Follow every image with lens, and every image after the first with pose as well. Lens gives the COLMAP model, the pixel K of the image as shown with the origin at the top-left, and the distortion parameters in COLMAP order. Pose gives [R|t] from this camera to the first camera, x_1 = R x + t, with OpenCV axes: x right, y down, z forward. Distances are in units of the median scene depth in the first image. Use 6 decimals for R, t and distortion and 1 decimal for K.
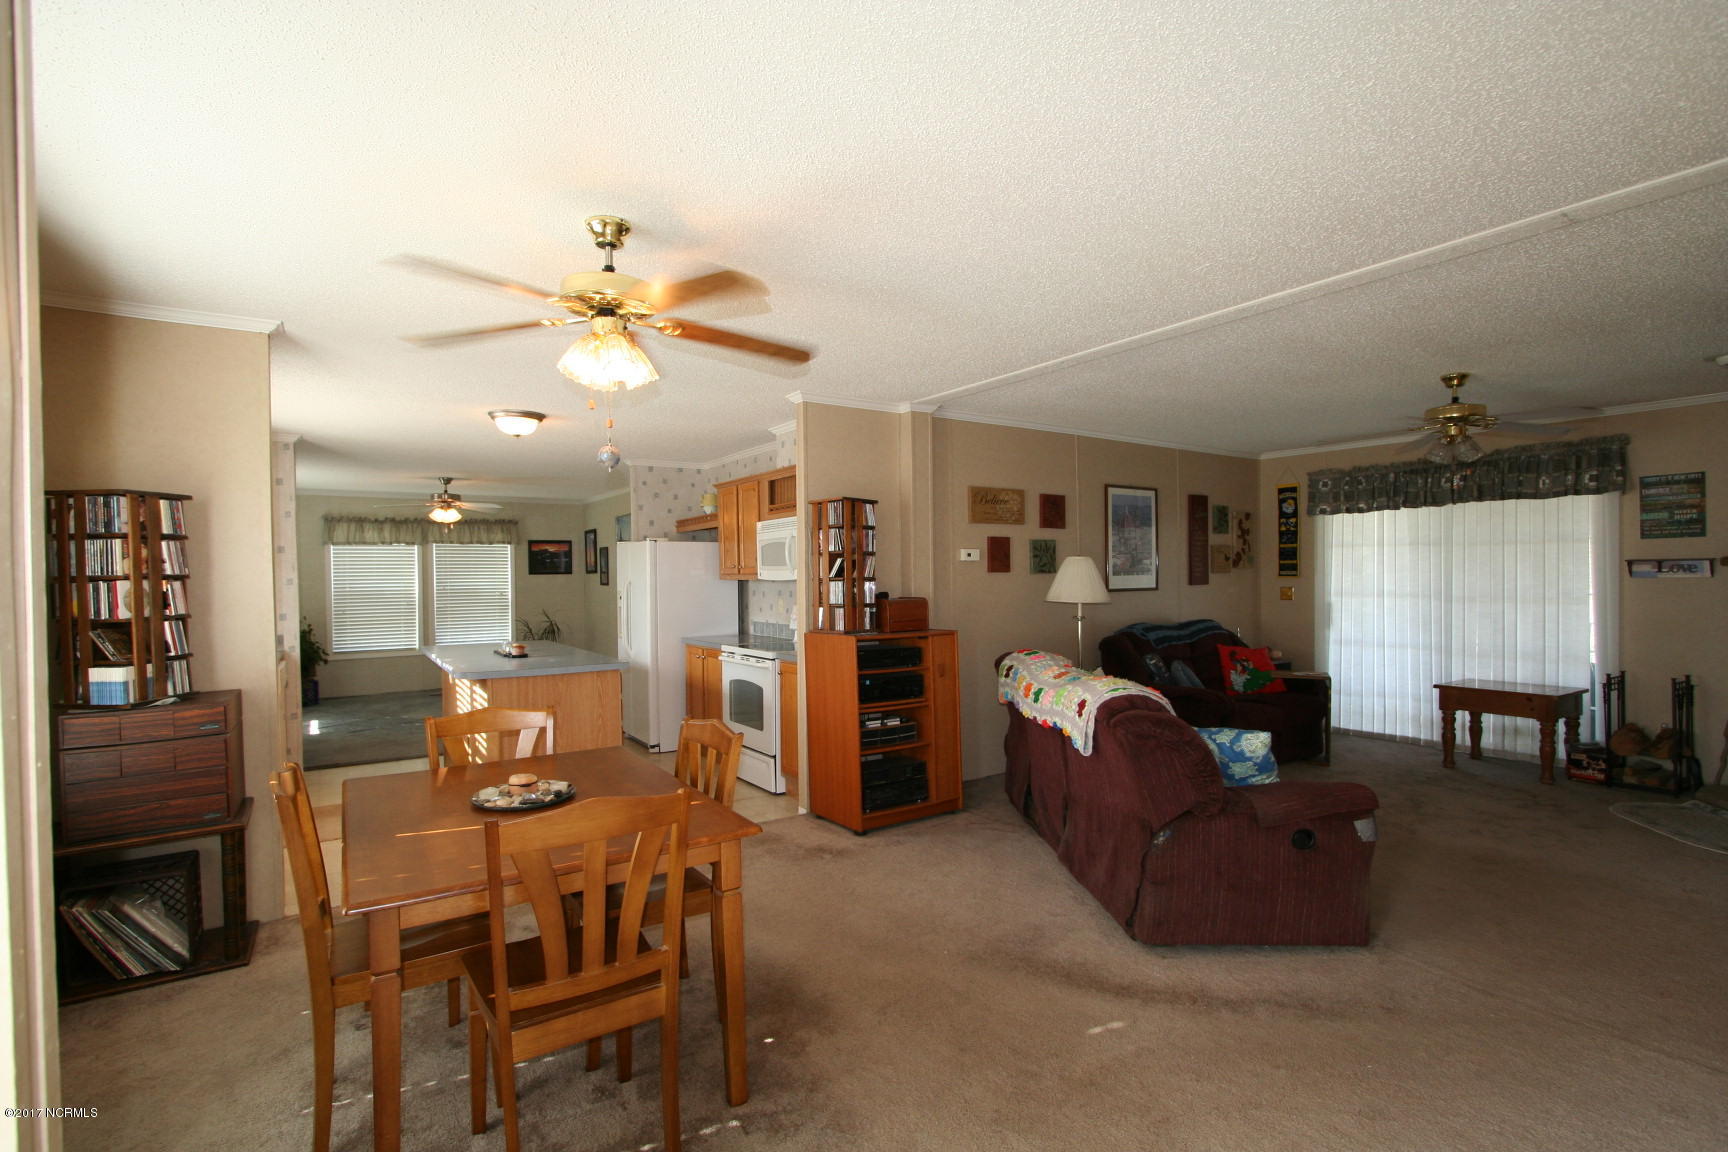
lens RADIAL K [[800.8, 0, 860.4], [0, 800.8, 584.6], [0, 0, 1]] dist [-0.020832, 0.005661]
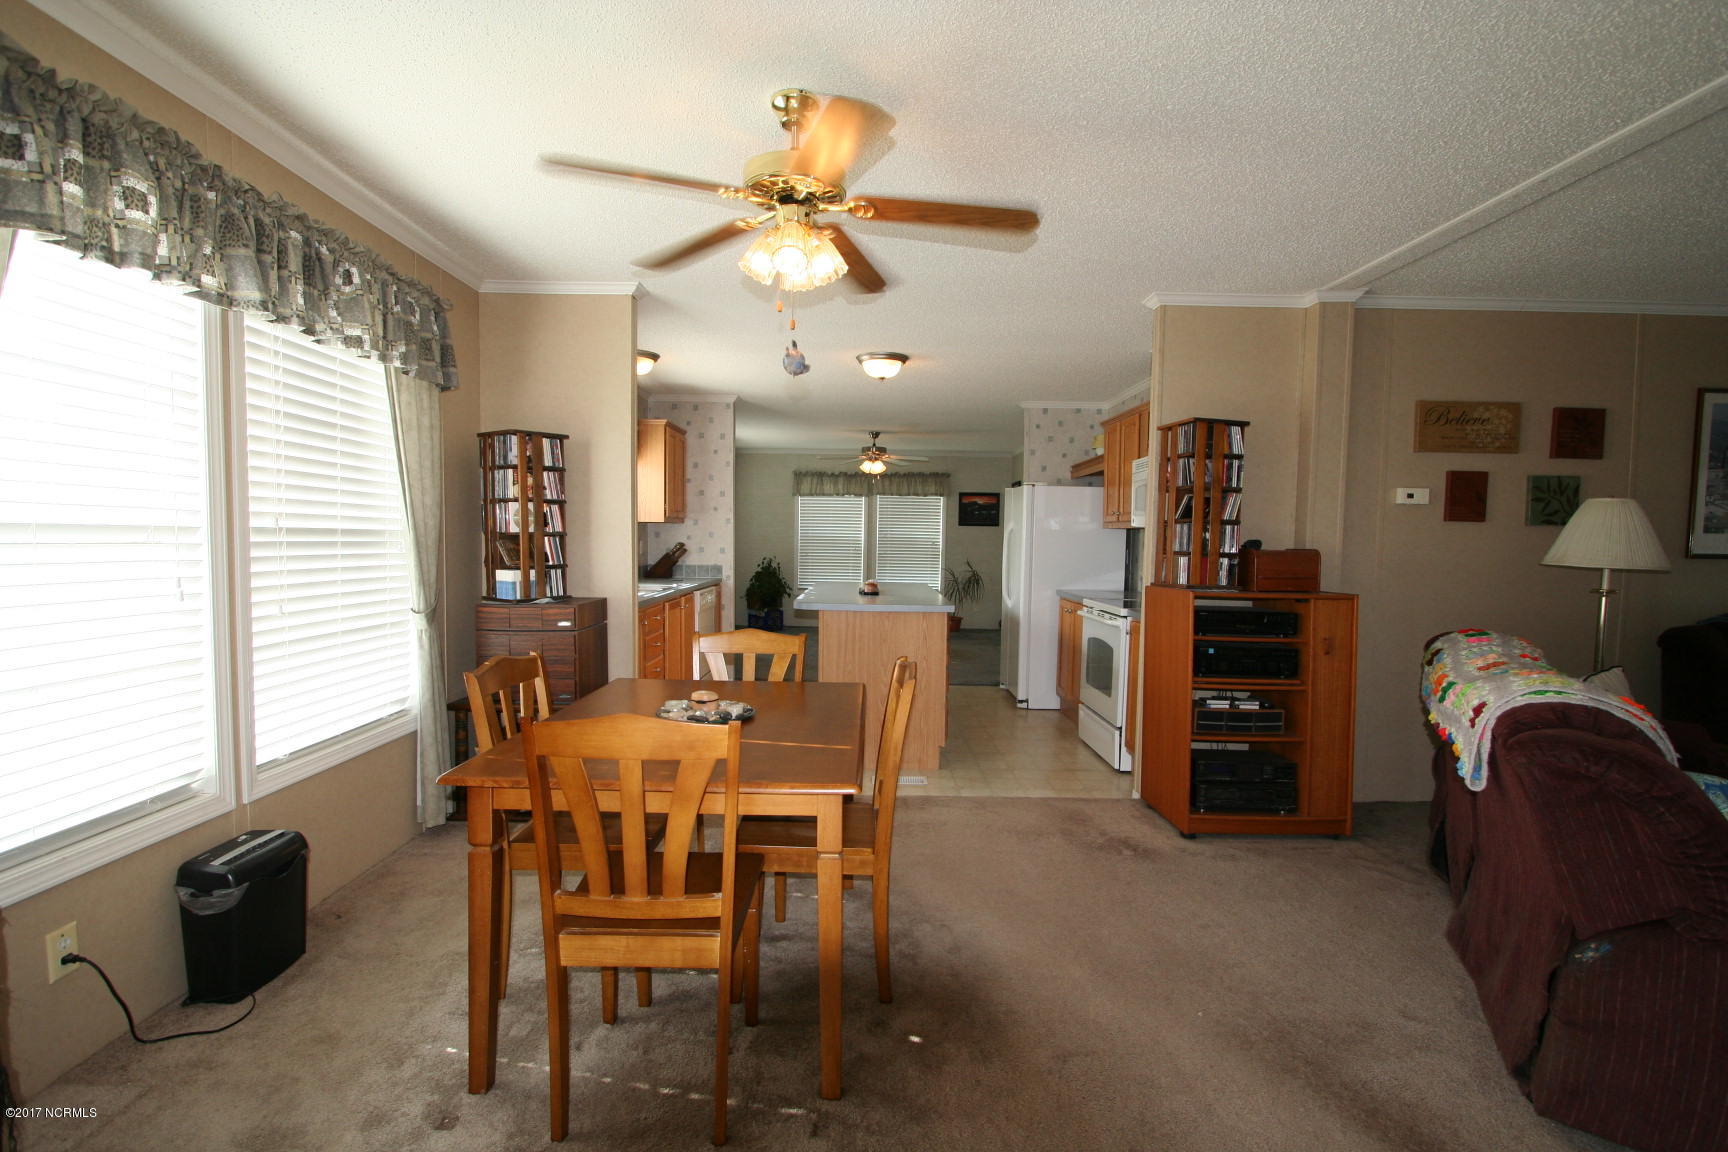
lens RADIAL K [[800.8, 0, 863.9], [0, 800.8, 584.9], [0, 0, 1]] dist [-0.020832, 0.005661]
pose [[0.832638, 0.058507, -0.550719, 0.165455], [-0.032717, 0.997864, 0.056546, 0.024948], [0.552851, -0.029064, 0.832773, 0.165109]]
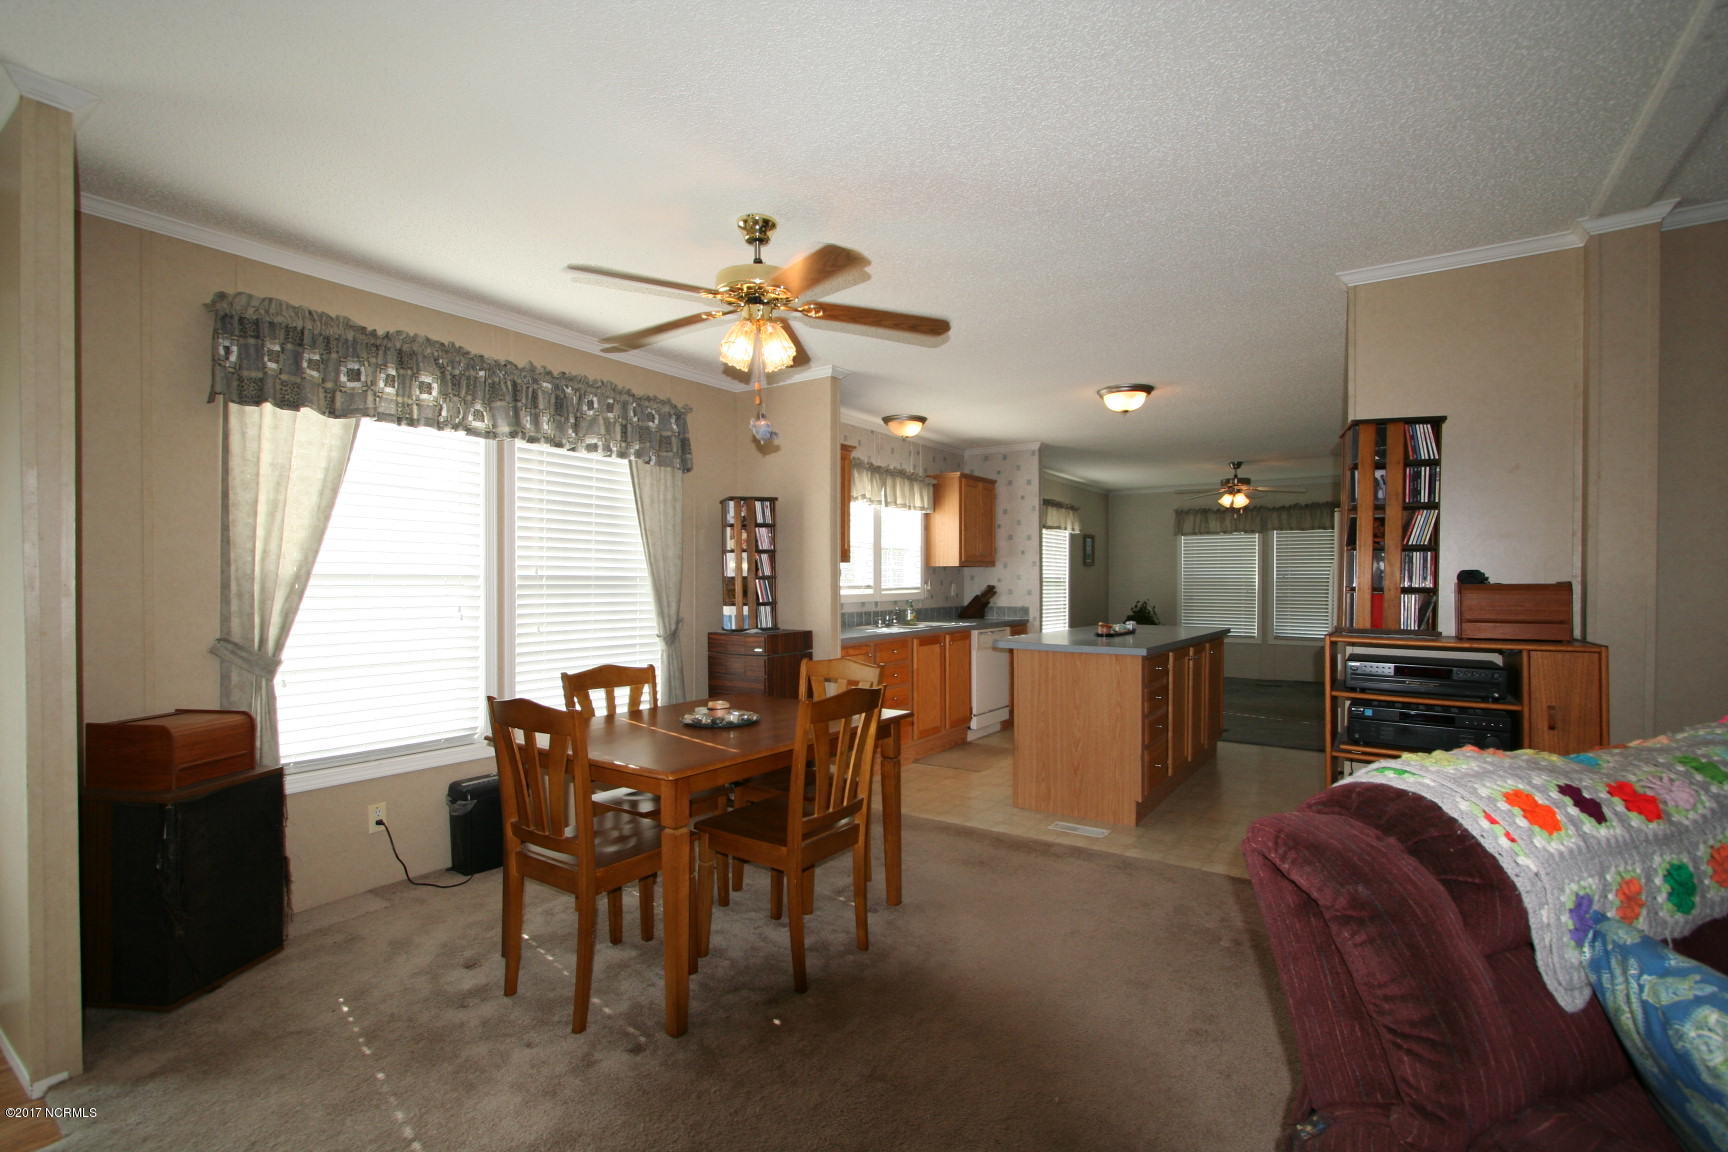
lens RADIAL K [[800.8, 0, 863.9], [0, 800.8, 585.6], [0, 0, 1]] dist [-0.020832, 0.005661]
pose [[0.372113, 0.020096, -0.927970, 0.467278], [-0.016005, 0.999756, 0.015232, 0.021845], [0.928049, 0.009184, 0.372344, 0.436761]]
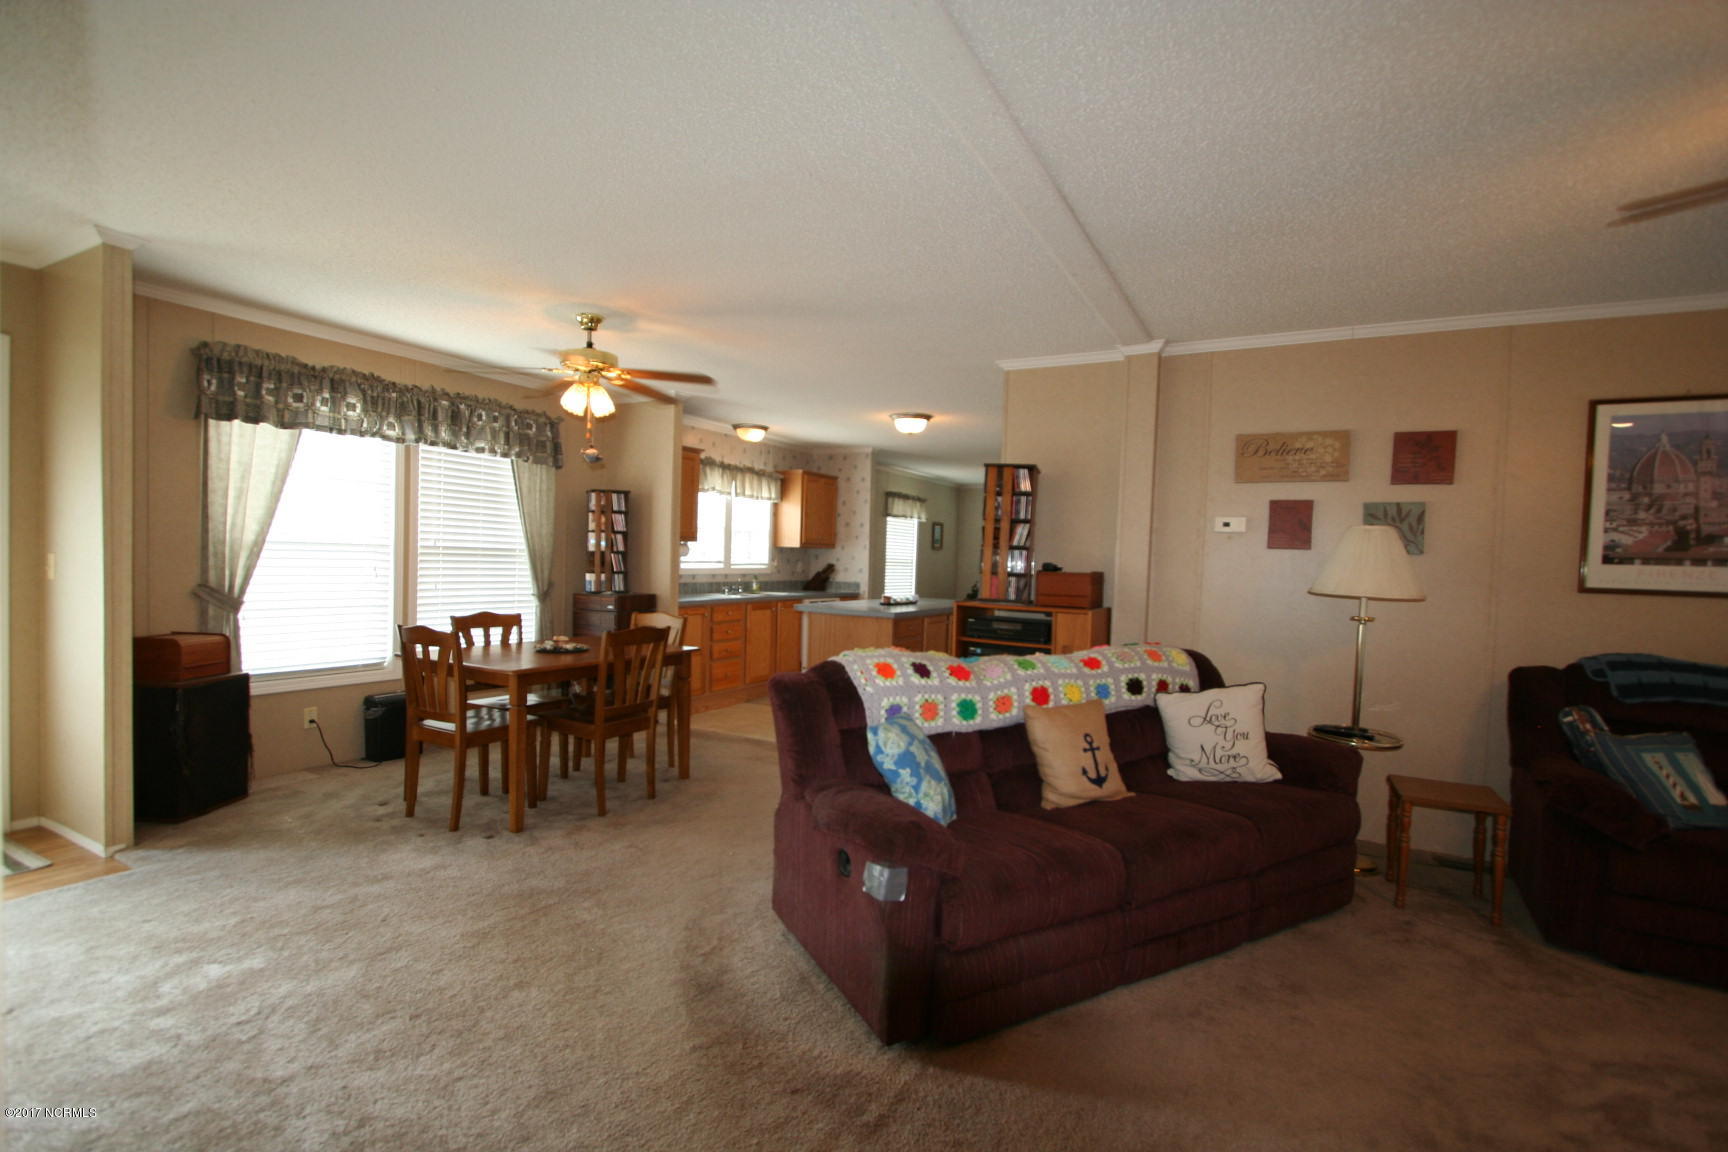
lens RADIAL K [[800.8, 0, 866.1], [0, 800.8, 584.4], [0, 0, 1]] dist [-0.020832, 0.005661]
pose [[0.462111, 0.057882, -0.884931, 0.875171], [-0.048053, 0.998036, 0.040187, 0.008123], [0.885519, 0.023952, 0.463985, 0.450251]]
